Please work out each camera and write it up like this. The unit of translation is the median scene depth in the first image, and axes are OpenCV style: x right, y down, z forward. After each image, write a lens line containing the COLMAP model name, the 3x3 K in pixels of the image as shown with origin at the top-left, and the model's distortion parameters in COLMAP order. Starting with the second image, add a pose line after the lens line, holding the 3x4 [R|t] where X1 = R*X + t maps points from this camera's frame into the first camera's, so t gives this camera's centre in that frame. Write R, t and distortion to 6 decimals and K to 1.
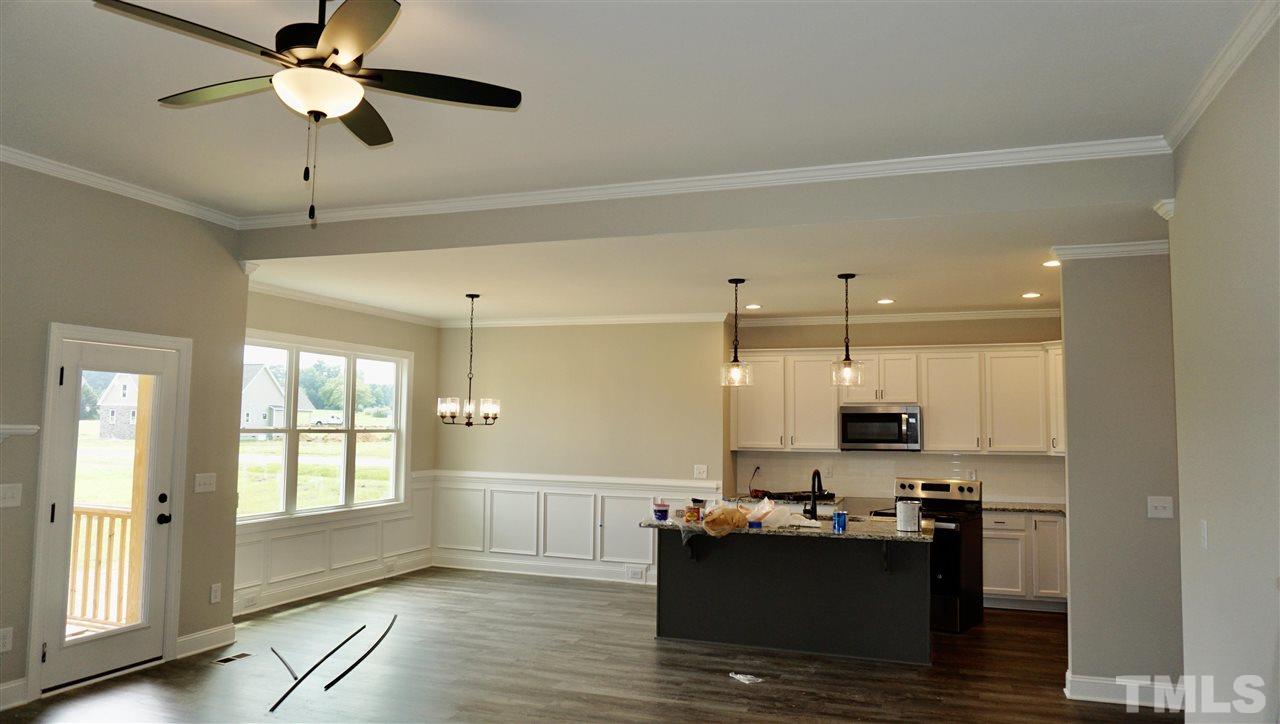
lens RADIAL K [[847.7, 0, 644.4], [0, 847.7, 357.7], [0, 0, 1]] dist [-0.052058, 0.002061]
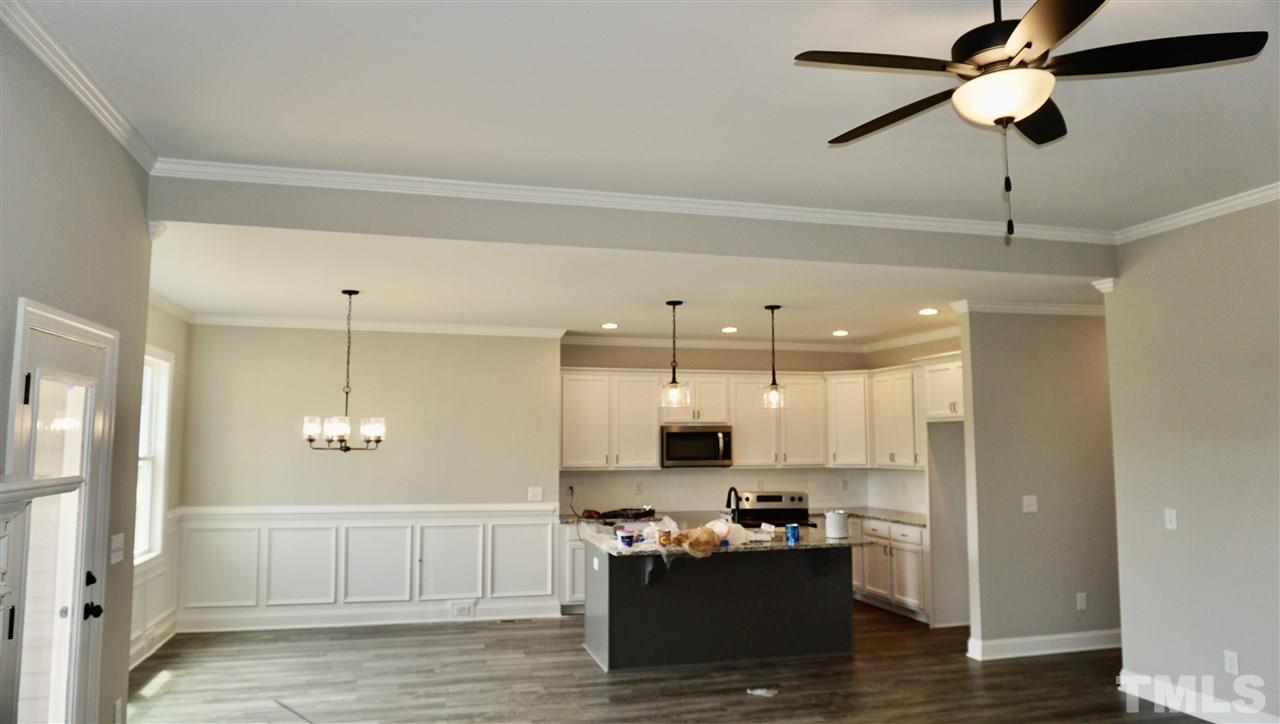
lens RADIAL K [[847.7, 0, 644.4], [0, 847.7, 357.7], [0, 0, 1]] dist [-0.052058, 0.002061]
pose [[0.817258, 0.043694, 0.574612, -0.405882], [-0.035171, 0.999044, -0.025946, 0.001807], [-0.575197, 0.000995, 0.818014, 0.159014]]
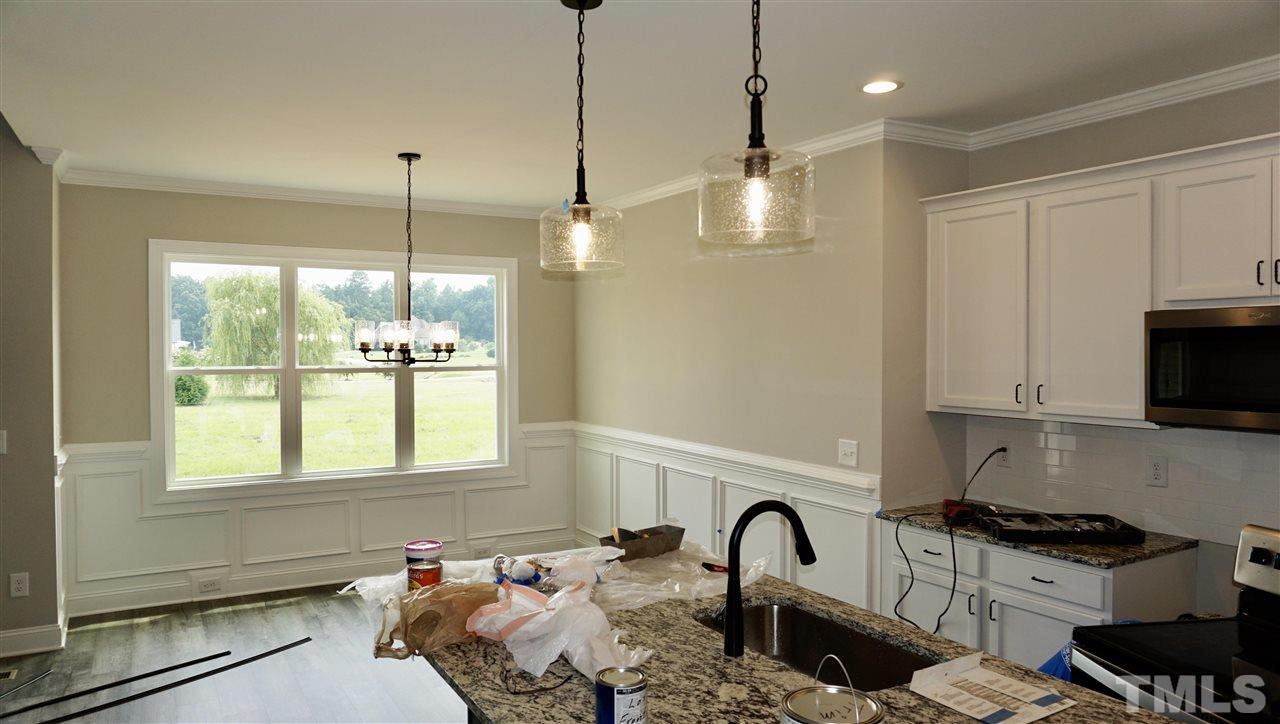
lens RADIAL K [[847.7, 0, 644.4], [0, 847.7, 357.7], [0, 0, 1]] dist [-0.052058, 0.002061]
pose [[0.771854, -0.004594, -0.635783, 0.303048], [0.059786, 0.996068, 0.065384, 0.042097], [0.632982, -0.088478, 0.769094, 0.578554]]
